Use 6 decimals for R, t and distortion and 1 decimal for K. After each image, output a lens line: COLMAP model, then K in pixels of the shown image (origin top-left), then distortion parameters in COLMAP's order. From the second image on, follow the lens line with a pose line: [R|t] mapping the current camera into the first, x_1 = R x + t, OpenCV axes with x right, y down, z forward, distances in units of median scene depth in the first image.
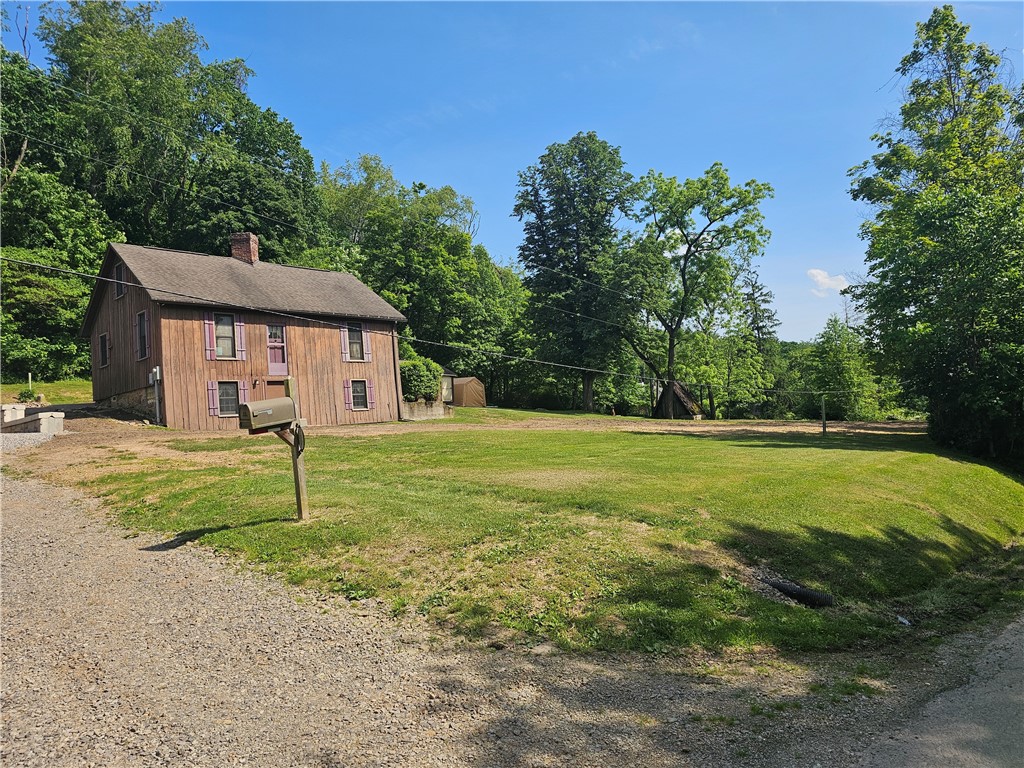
lens RADIAL K [[667.4, 0, 512.0], [0, 667.4, 384.0], [0, 0, 1]] dist [0.045432, -0.041753]
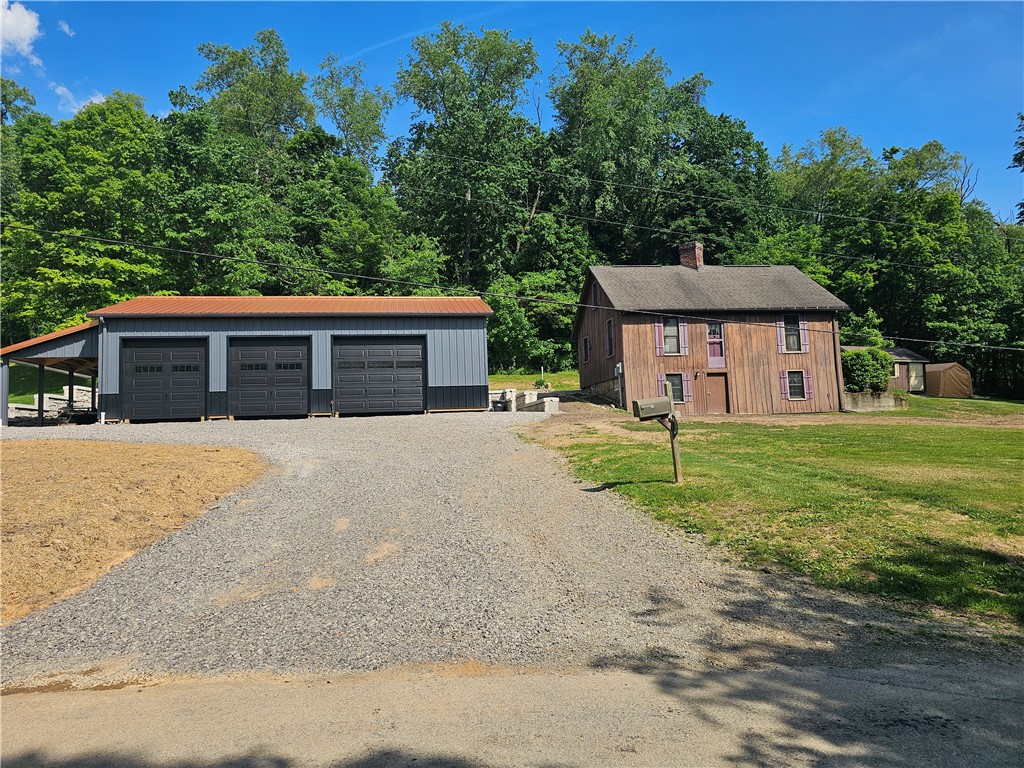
lens RADIAL K [[667.4, 0, 512.0], [0, 667.4, 384.0], [0, 0, 1]] dist [0.045432, -0.041753]
pose [[0.781181, 0.005635, -0.624279, 0.077883], [0.008557, 0.999769, 0.019733, -0.009725], [0.624245, -0.020757, 0.780953, -0.084239]]
